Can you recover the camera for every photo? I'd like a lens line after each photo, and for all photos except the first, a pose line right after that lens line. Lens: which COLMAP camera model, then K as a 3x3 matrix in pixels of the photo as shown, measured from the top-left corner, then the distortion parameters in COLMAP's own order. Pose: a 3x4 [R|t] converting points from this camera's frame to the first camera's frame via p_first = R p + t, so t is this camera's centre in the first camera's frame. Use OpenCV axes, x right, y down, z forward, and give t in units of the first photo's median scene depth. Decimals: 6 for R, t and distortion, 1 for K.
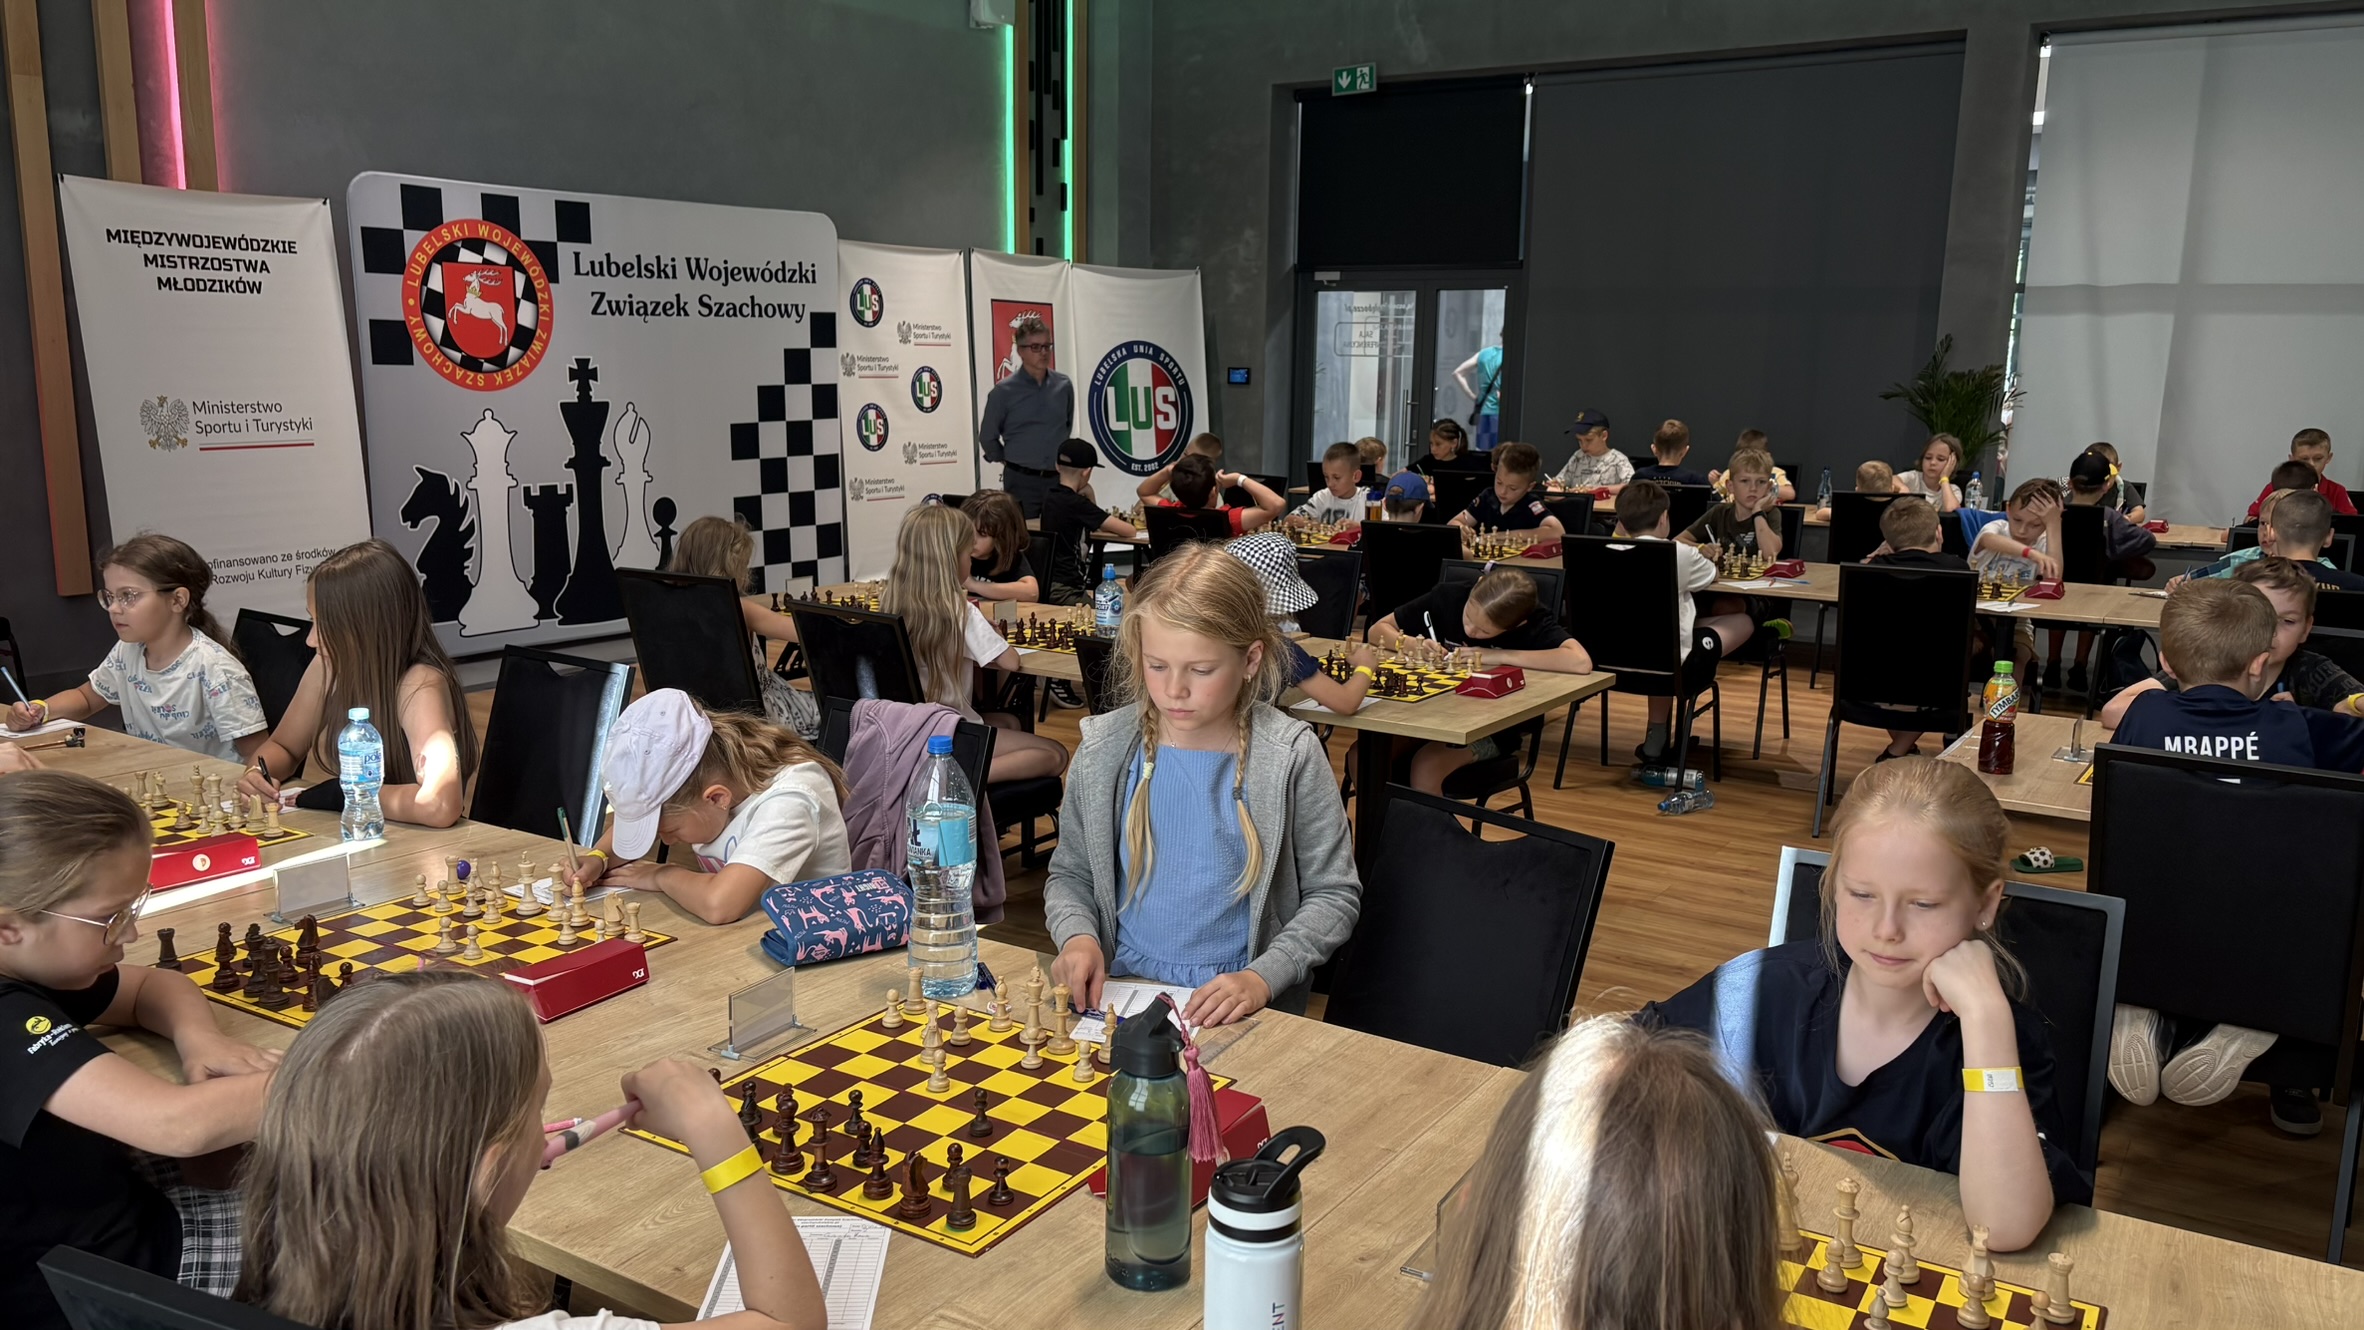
lens RADIAL K [[1766.1, 0, 1178.1], [0, 1766.1, 696.0], [0, 0, 1]] dist [-0.057493, 0.163366]
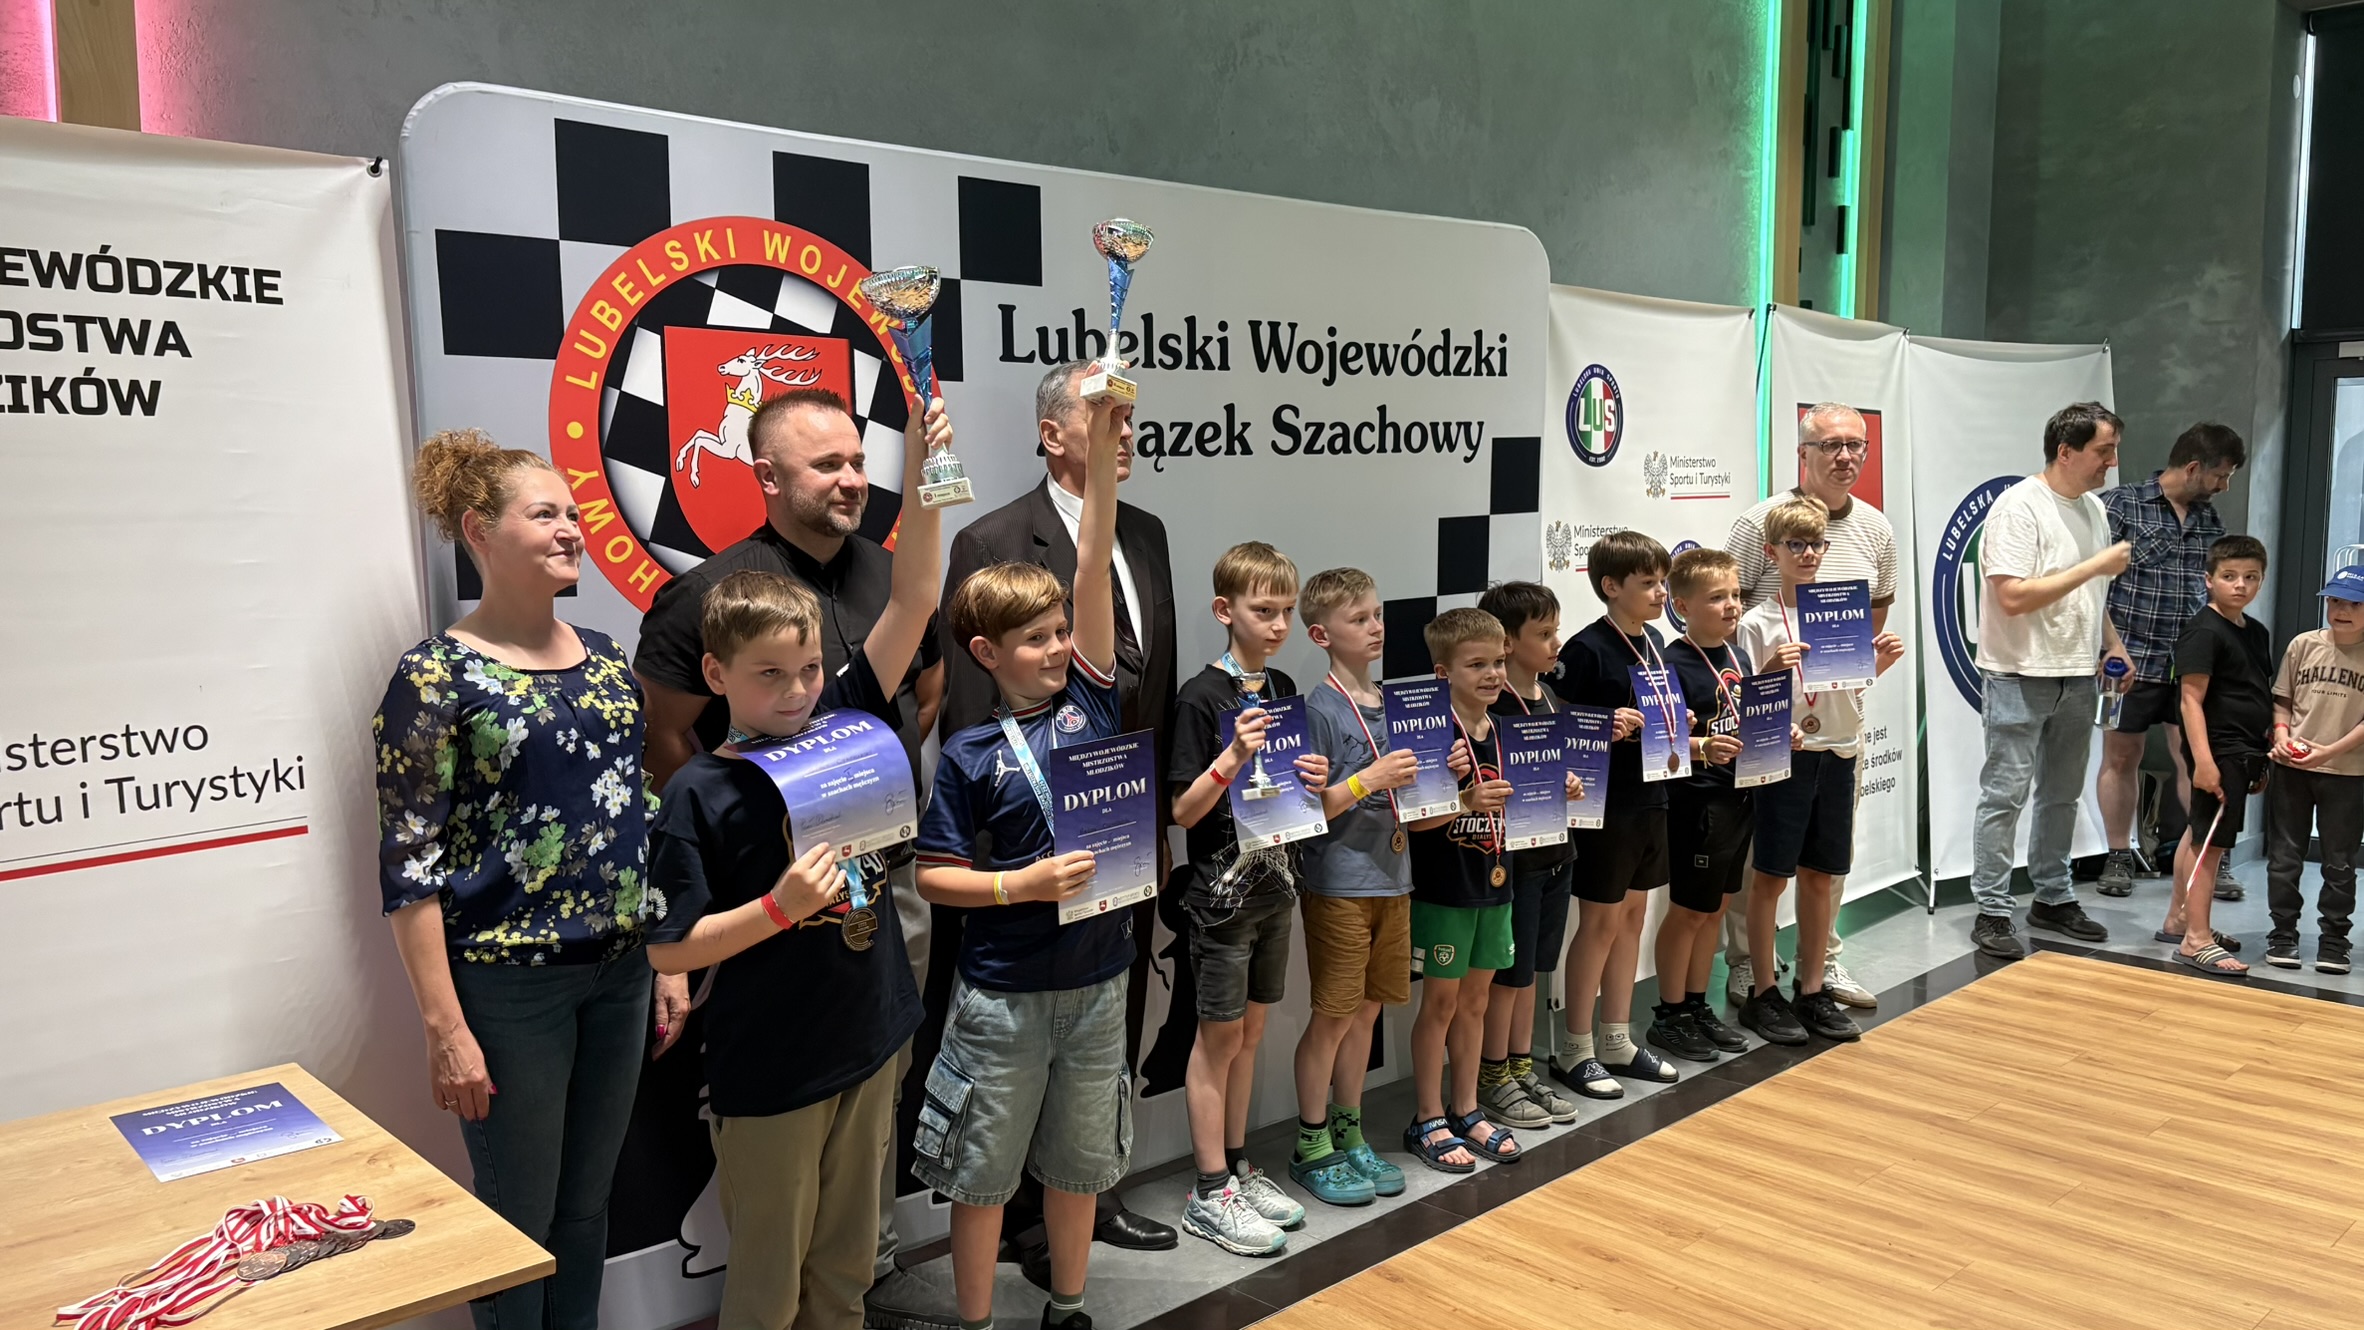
lens RADIAL K [[1766.7, 0, 1194.6], [0, 1766.7, 682.9], [0, 0, 1]] dist [0.104352, -0.177528]
pose [[0.972789, -0.000502, -0.231693, -0.206336], [-0.019189, 0.996388, -0.082723, -0.133113], [0.230898, 0.084918, 0.969265, 0.623685]]
